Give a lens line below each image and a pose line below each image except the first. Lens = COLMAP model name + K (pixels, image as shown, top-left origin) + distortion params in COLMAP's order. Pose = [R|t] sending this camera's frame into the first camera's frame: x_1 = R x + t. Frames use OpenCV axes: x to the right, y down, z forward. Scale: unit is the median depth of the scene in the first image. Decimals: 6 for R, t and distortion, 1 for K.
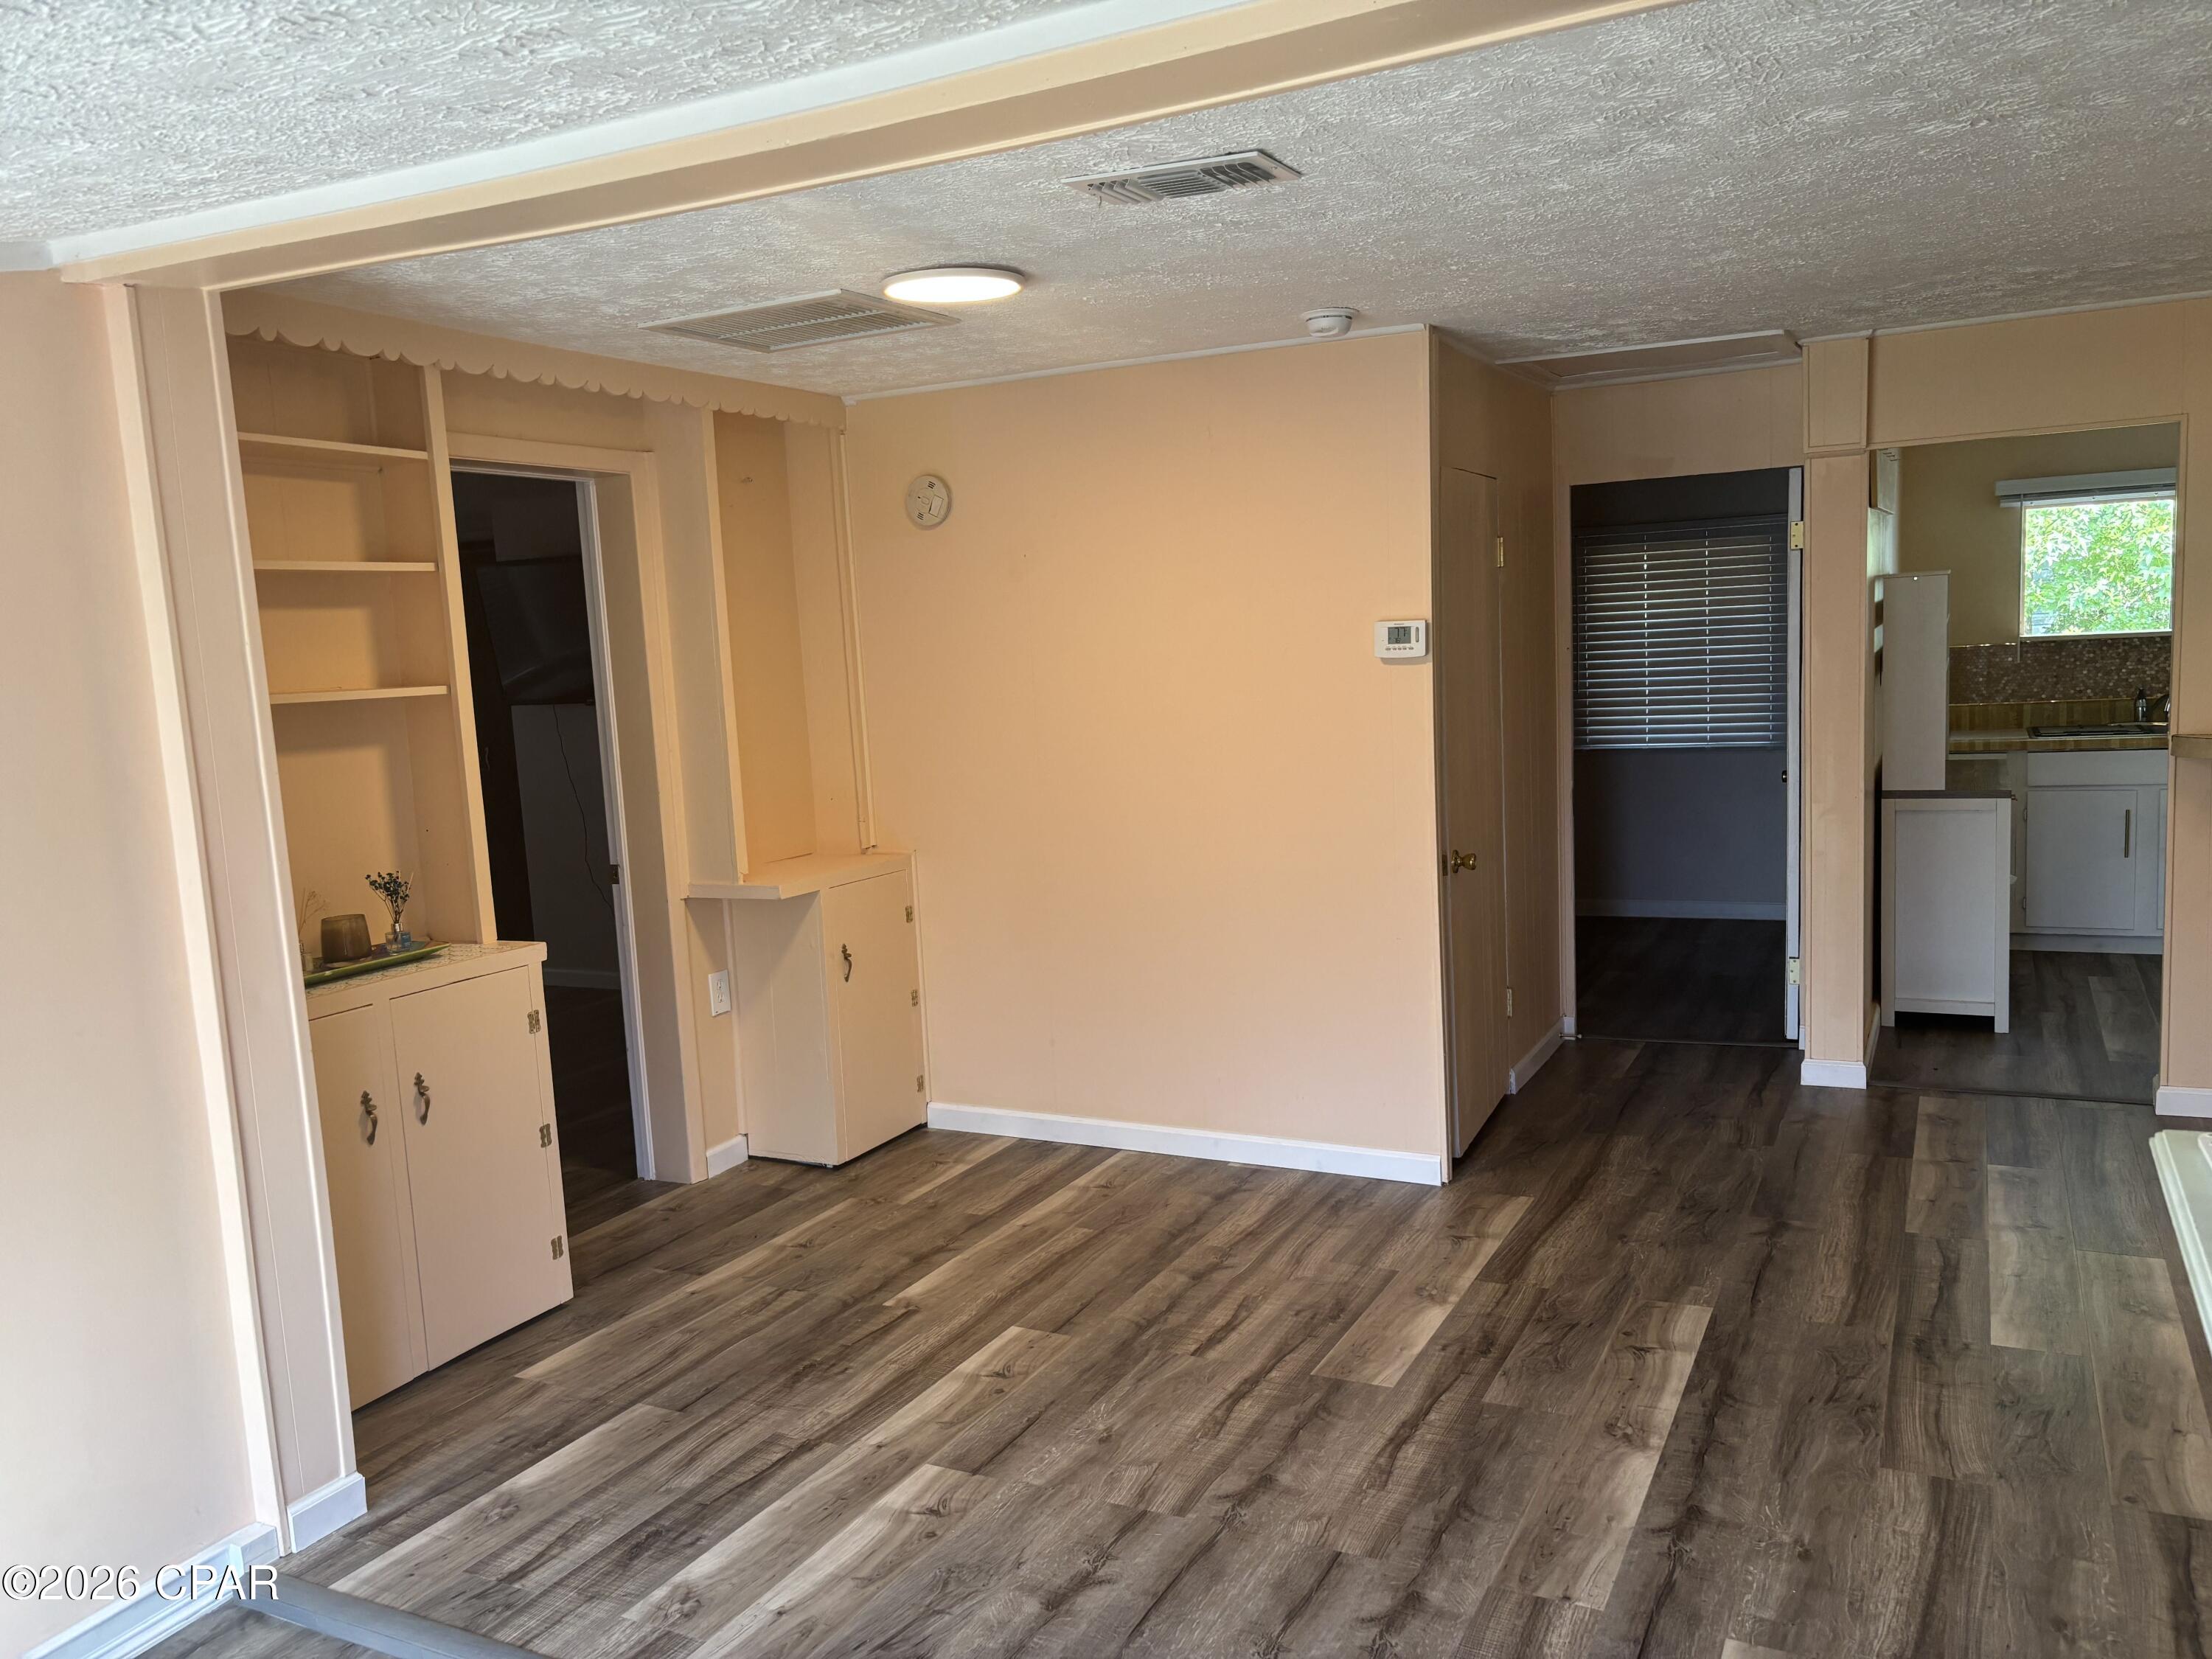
lens RADIAL K [[1685.3, 0, 1115.1], [0, 1685.3, 843.8], [0, 0, 1]] dist [0.048320, -0.047264]
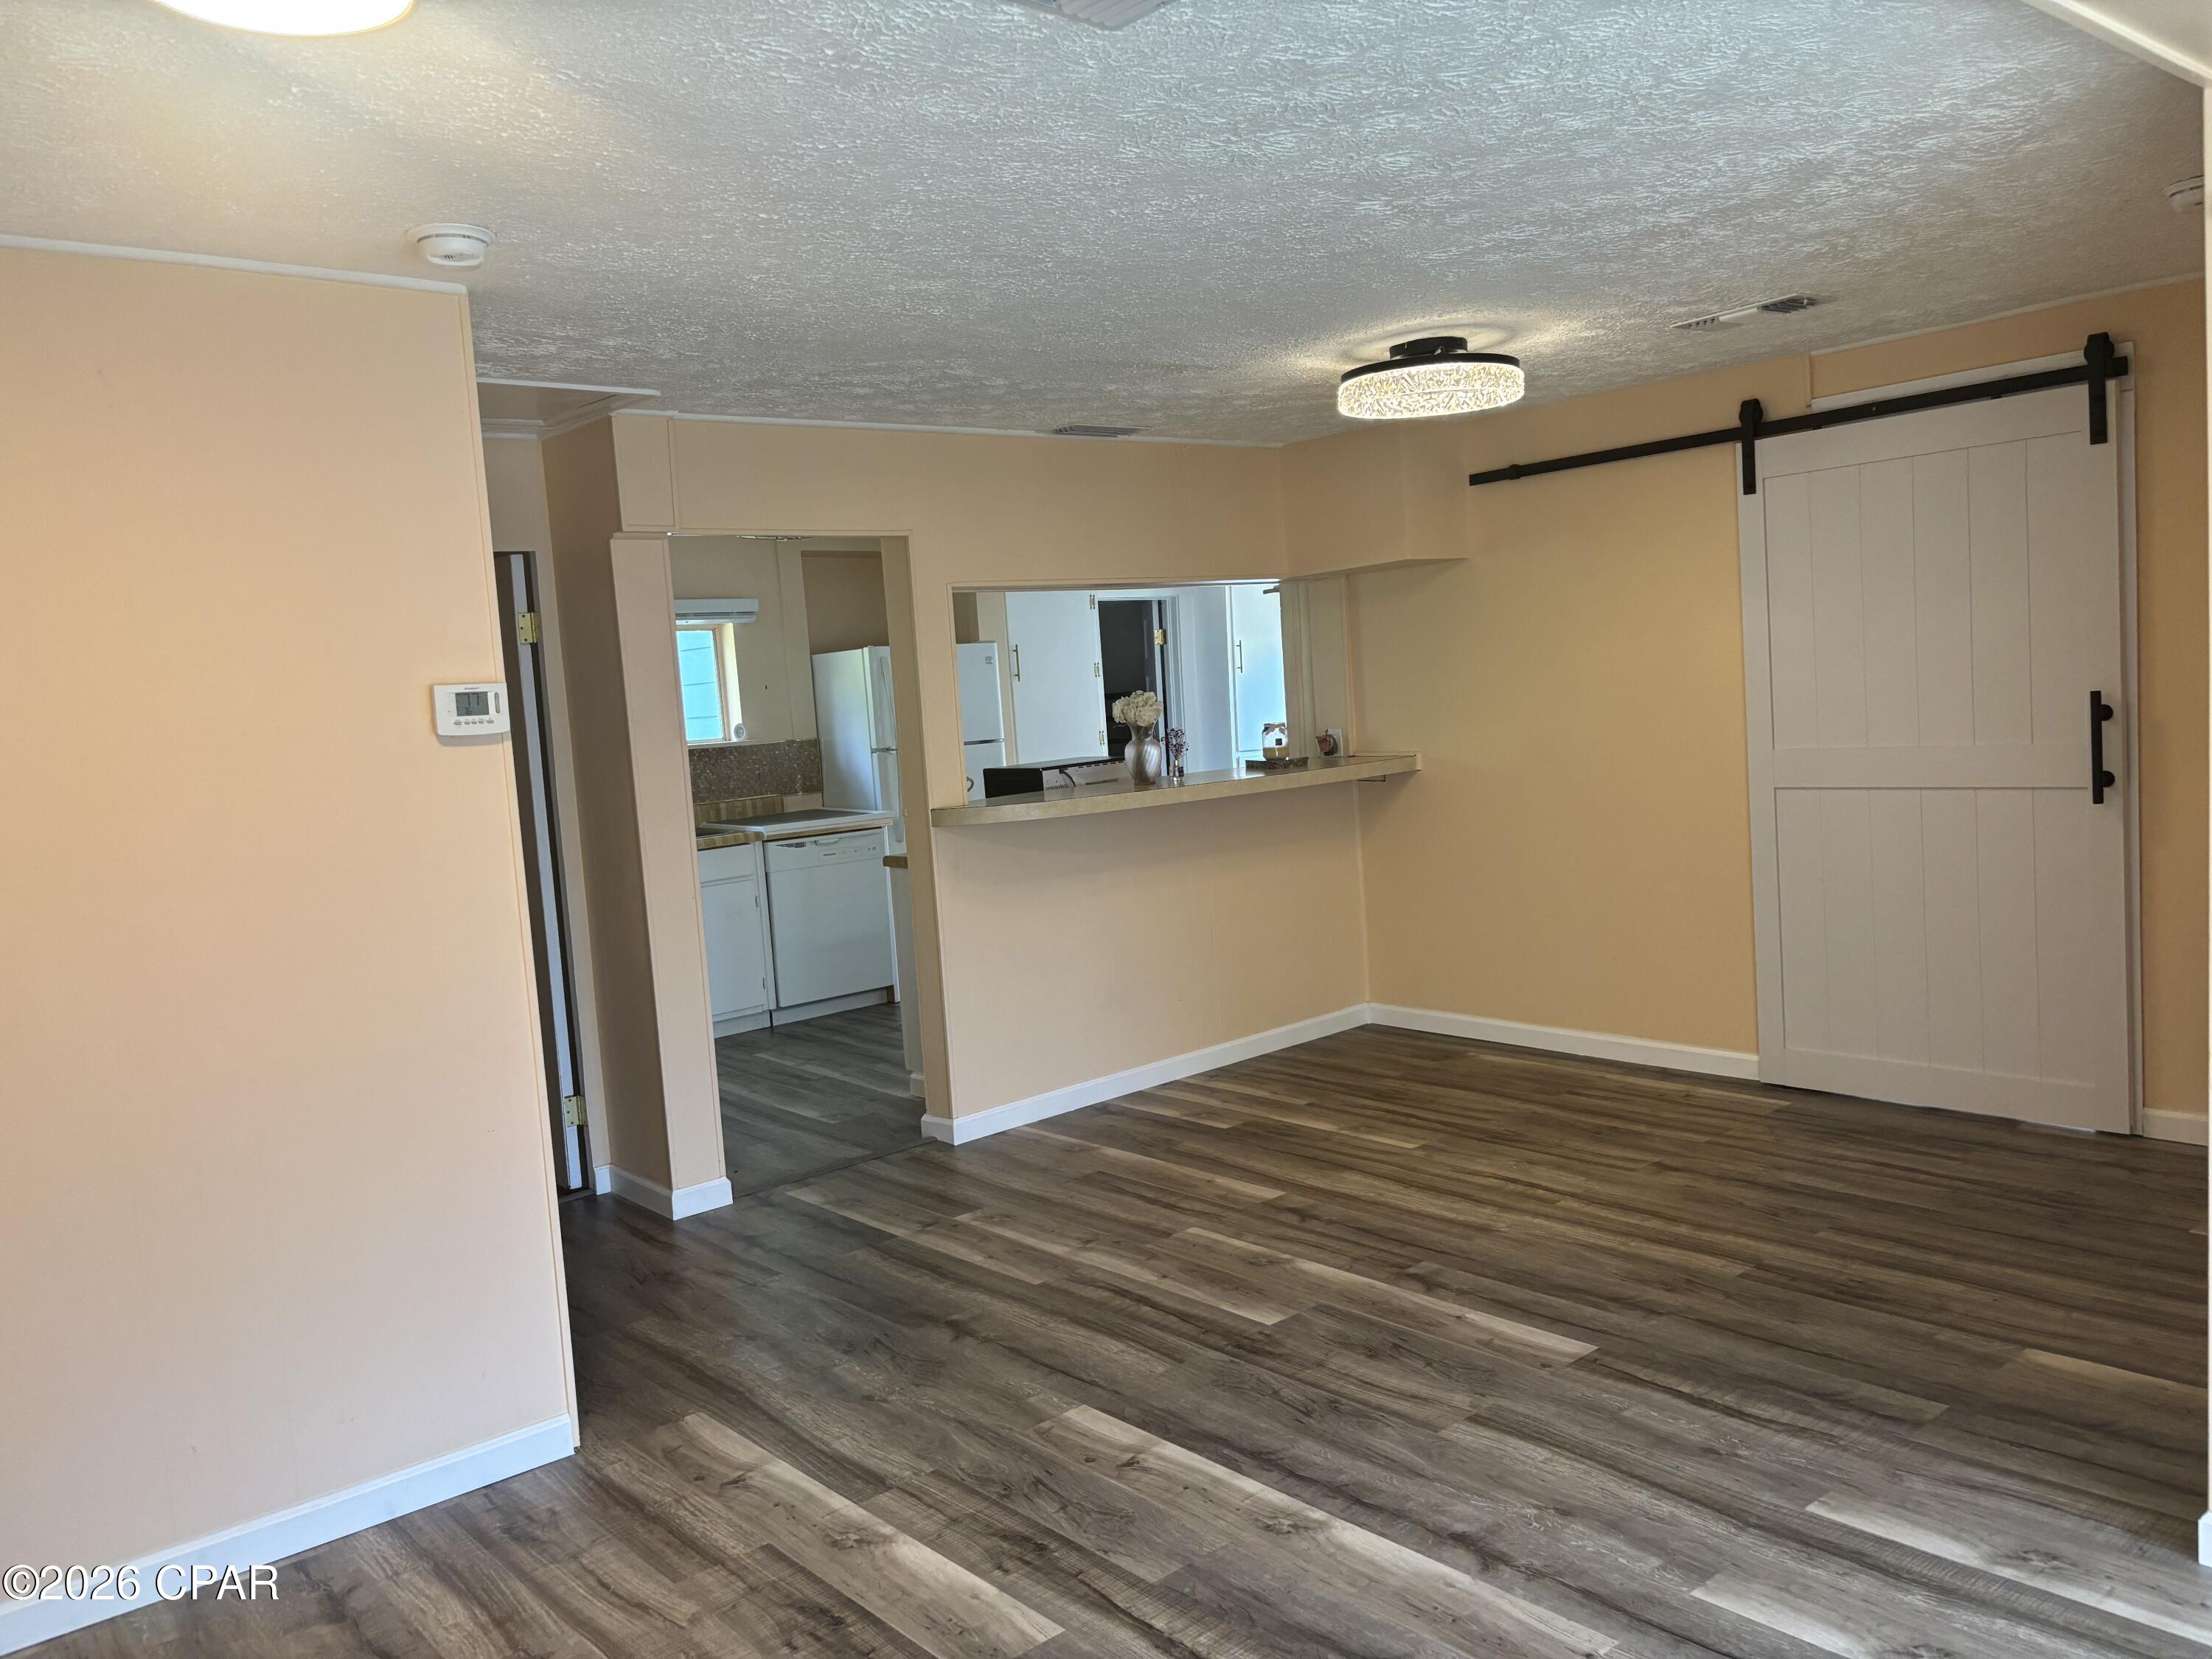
lens RADIAL K [[1685.3, 0, 1123.7], [0, 1685.3, 835.9], [0, 0, 1]] dist [0.048320, -0.047264]
pose [[0.390433, -0.057519, 0.918833, -0.510980], [0.164896, 0.986276, -0.008327, -0.021985], [-0.905744, 0.154763, 0.394559, 0.621066]]
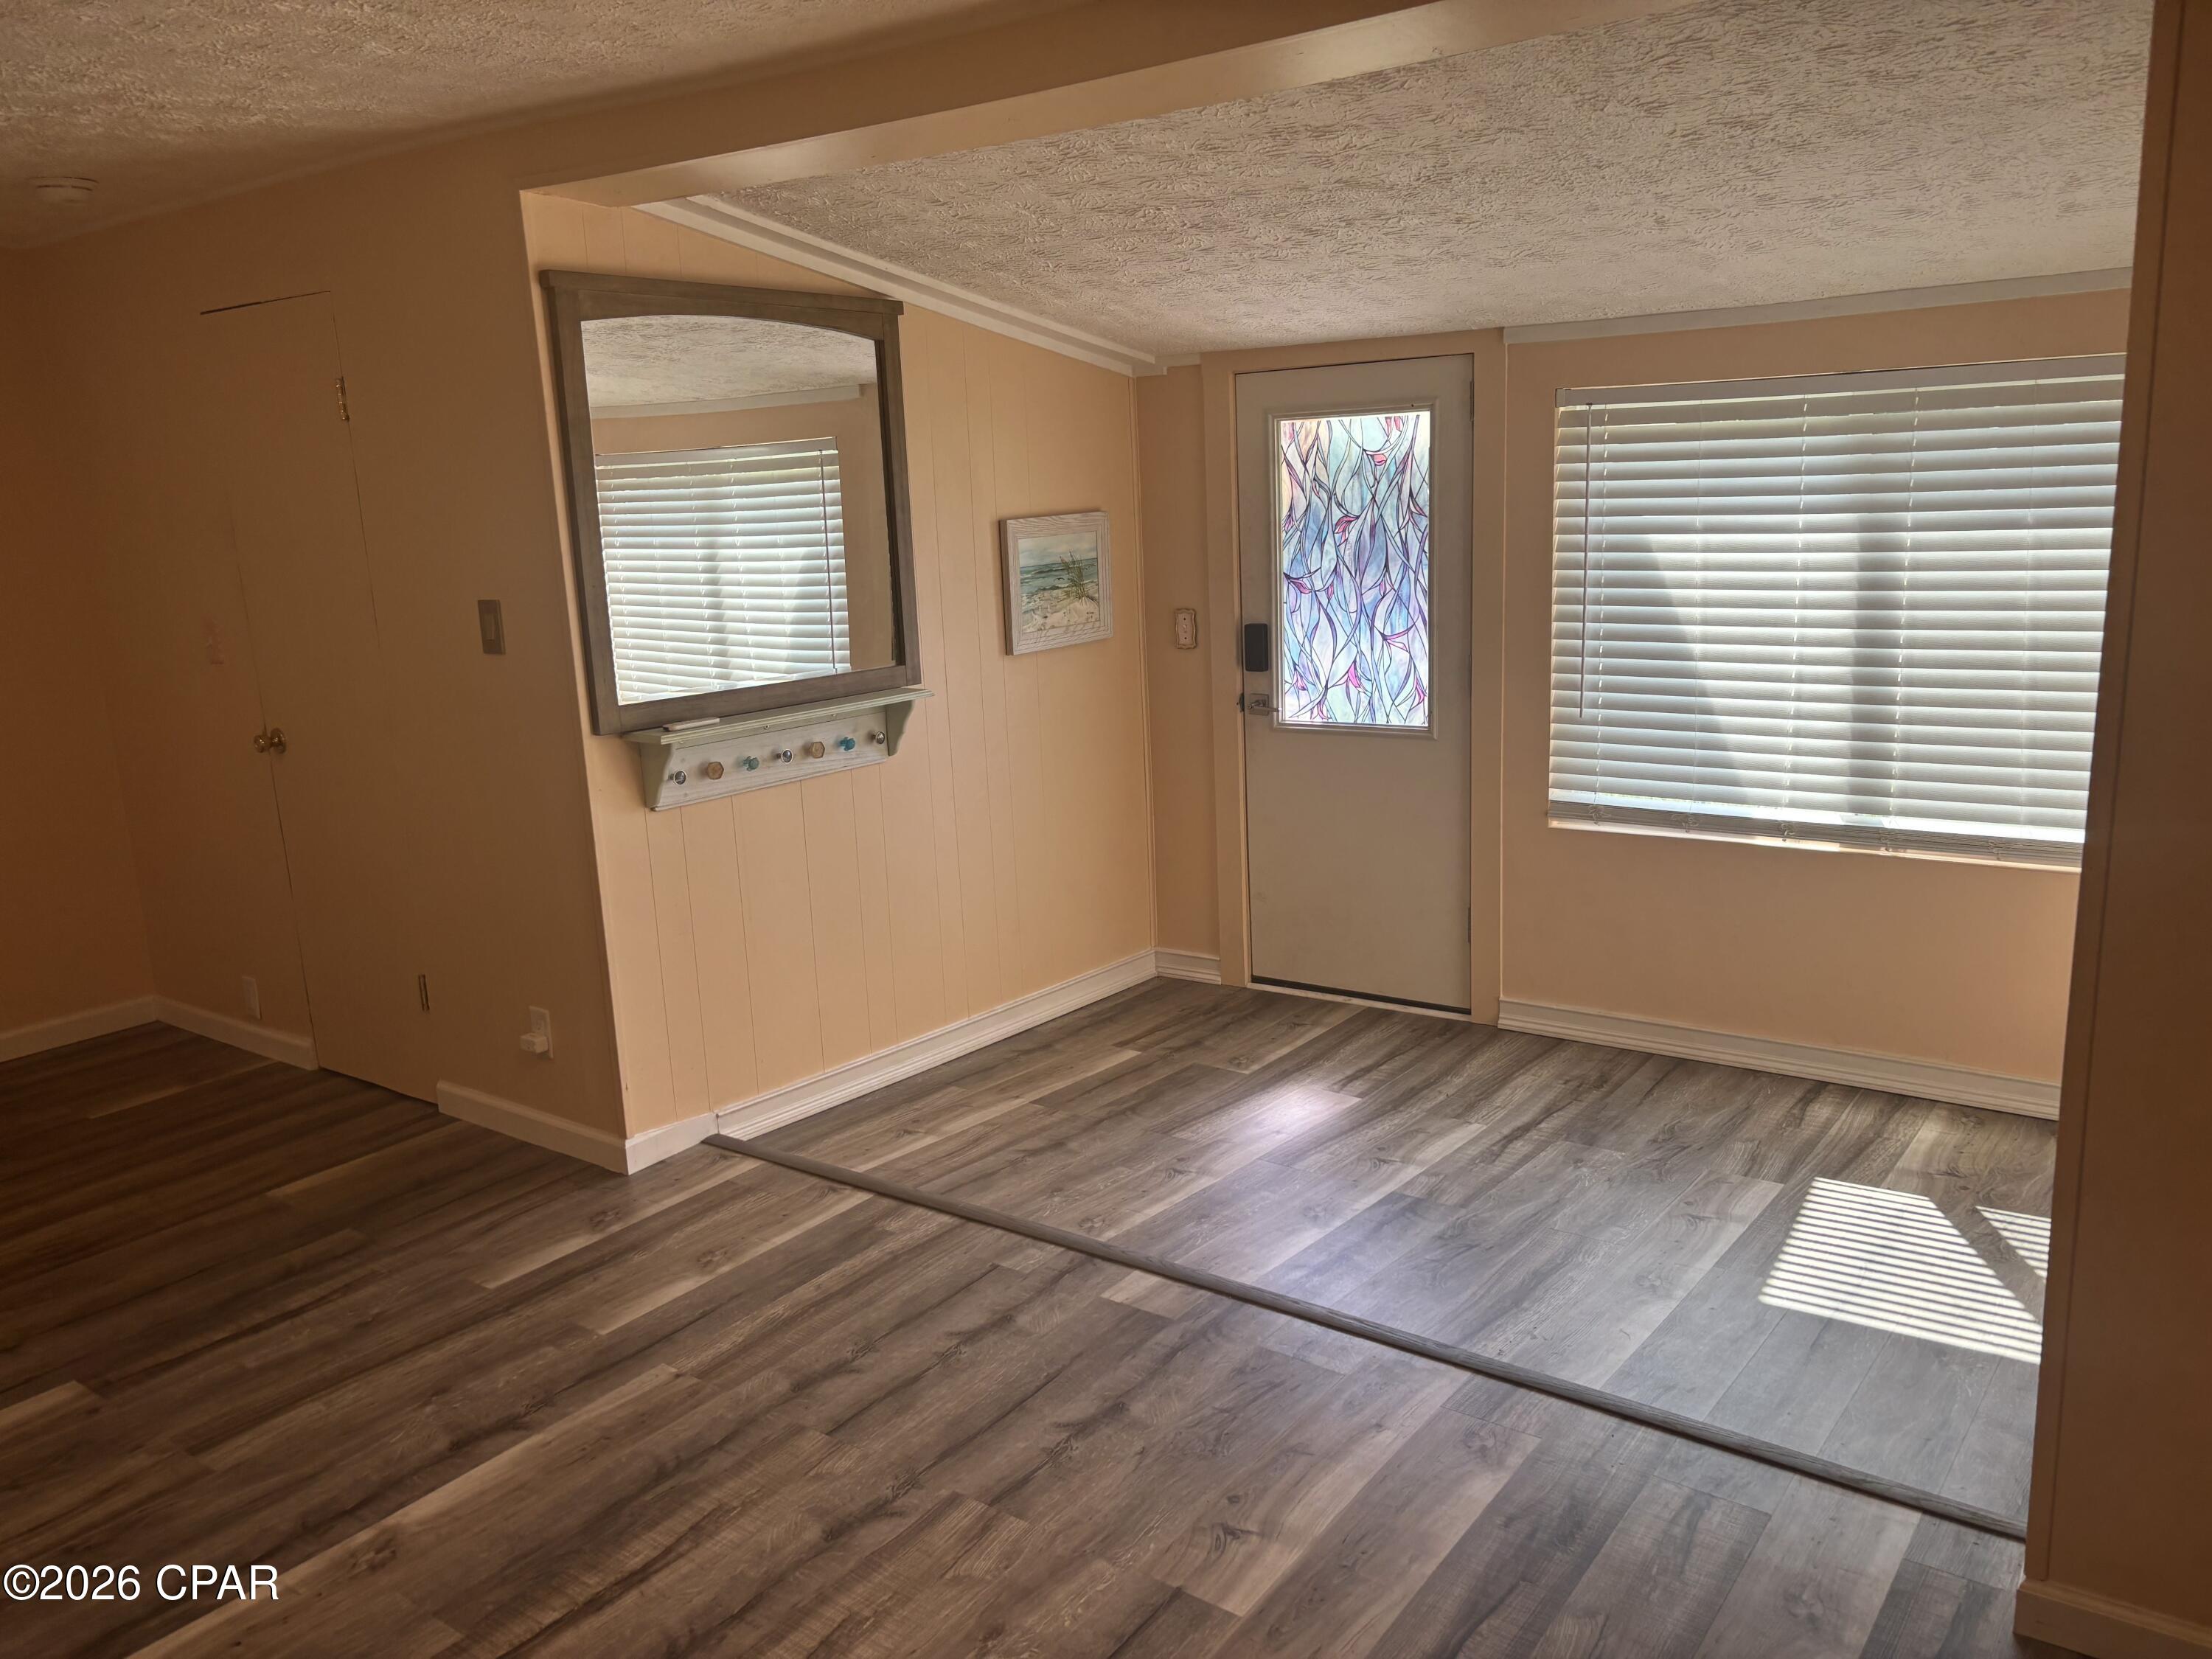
lens RADIAL K [[1685.3, 0, 1106.2], [0, 1685.3, 829.1], [0, 0, 1]] dist [0.048320, -0.047264]
pose [[-0.981157, 0.051813, 0.186135, -0.194971], [0.109943, 0.941918, 0.317337, -0.183579], [-0.158881, 0.331822, -0.929866, 1.479716]]
